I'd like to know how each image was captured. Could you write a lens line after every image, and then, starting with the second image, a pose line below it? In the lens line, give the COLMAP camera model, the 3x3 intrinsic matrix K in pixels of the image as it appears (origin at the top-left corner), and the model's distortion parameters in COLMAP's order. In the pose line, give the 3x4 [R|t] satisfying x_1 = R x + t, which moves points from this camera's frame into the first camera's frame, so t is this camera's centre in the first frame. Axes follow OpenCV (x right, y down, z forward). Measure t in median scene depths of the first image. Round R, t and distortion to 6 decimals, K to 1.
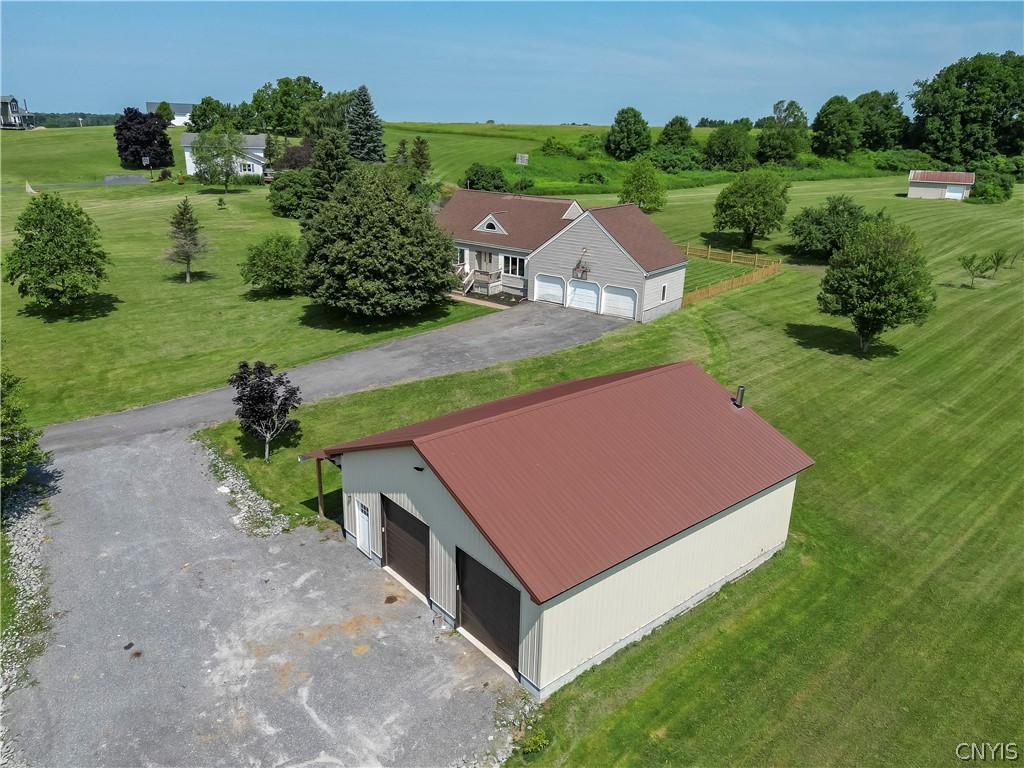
lens RADIAL K [[738.7, 0, 512.0], [0, 738.7, 384.0], [0, 0, 1]] dist [0.095507, -0.103802]
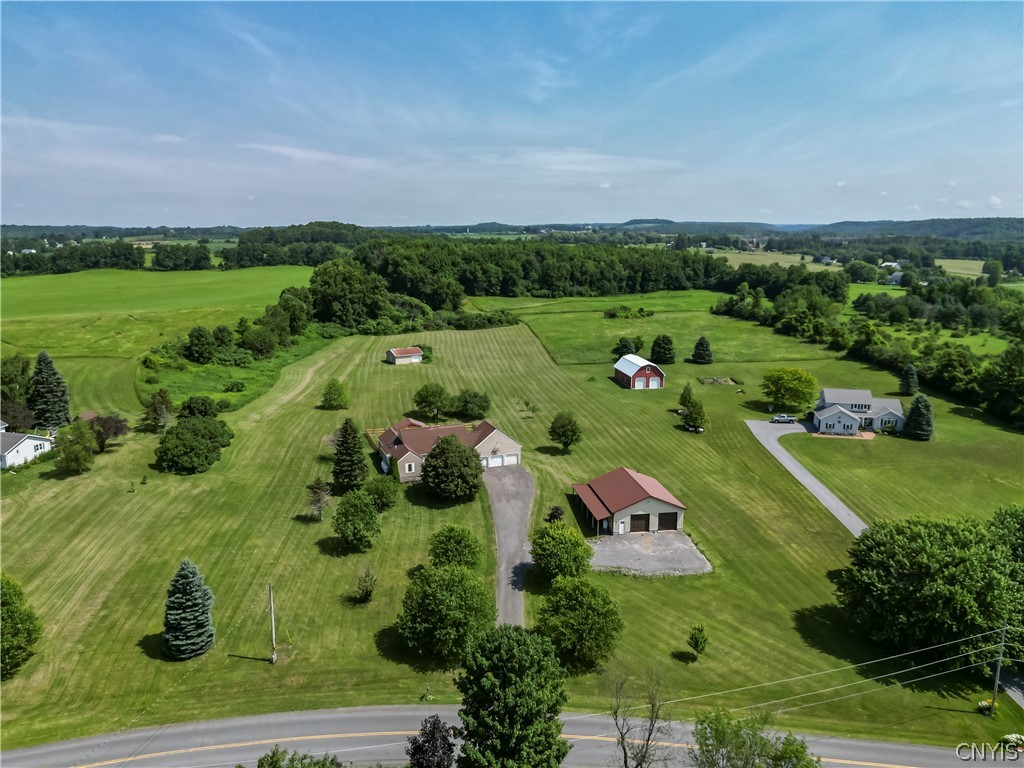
lens RADIAL K [[738.7, 0, 512.0], [0, 738.7, 384.0], [0, 0, 1]] dist [0.095507, -0.103802]
pose [[0.515604, -0.198880, 0.833426, -2.000302], [0.288828, 0.956102, 0.049469, -0.499279], [-0.806679, 0.215210, 0.550412, -0.497547]]
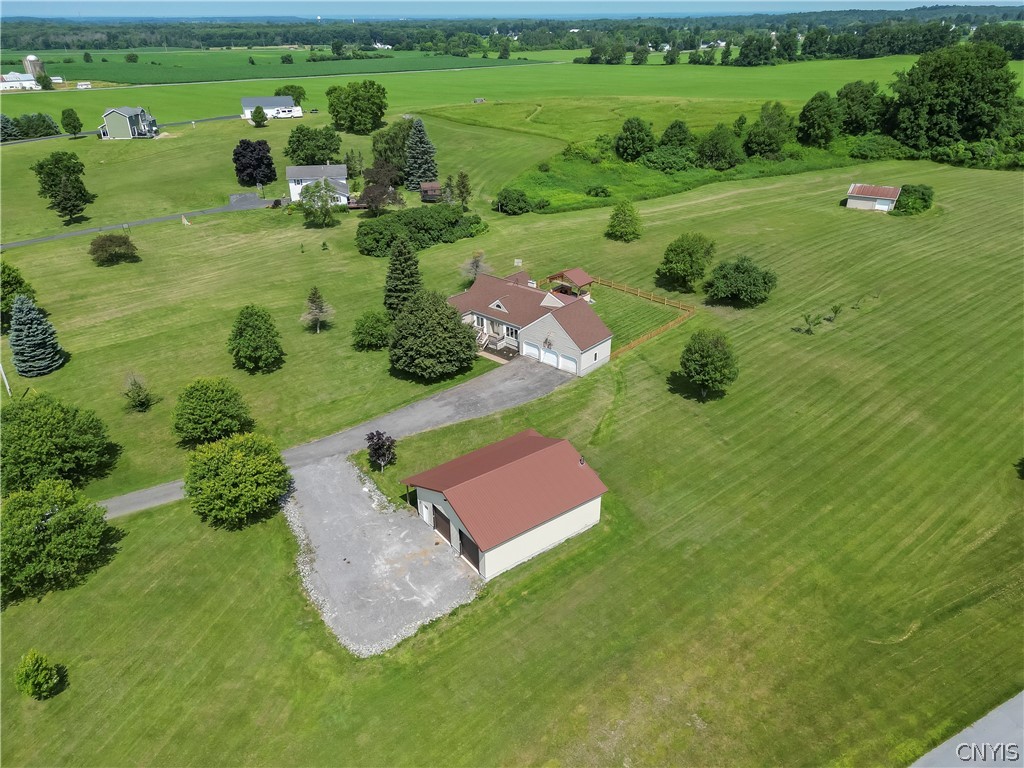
lens RADIAL K [[716.4, 0, 518.4], [0, 716.4, 380.7], [0, 0, 1]] dist [0.117665, -0.132762]
pose [[0.997669, 0.004614, -0.068084, 0.143699], [0.004622, 0.990852, 0.134871, -0.303469], [0.068084, -0.134871, 0.988521, -0.691907]]
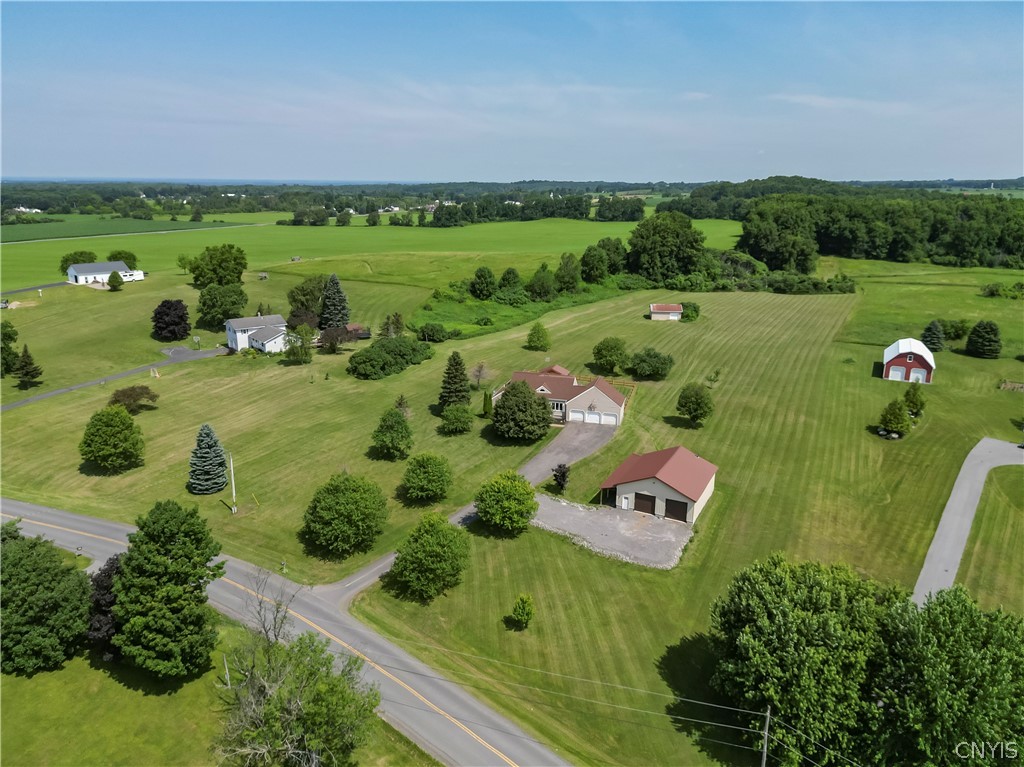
lens RADIAL K [[738.7, 0, 512.0], [0, 738.7, 383.5], [0, 0, 1]] dist [0.095507, -0.103802]
pose [[0.923833, -0.117387, 0.364352, -1.102671], [0.137806, 0.989991, -0.030459, -0.204086], [-0.357130, 0.078348, 0.930763, -1.291225]]
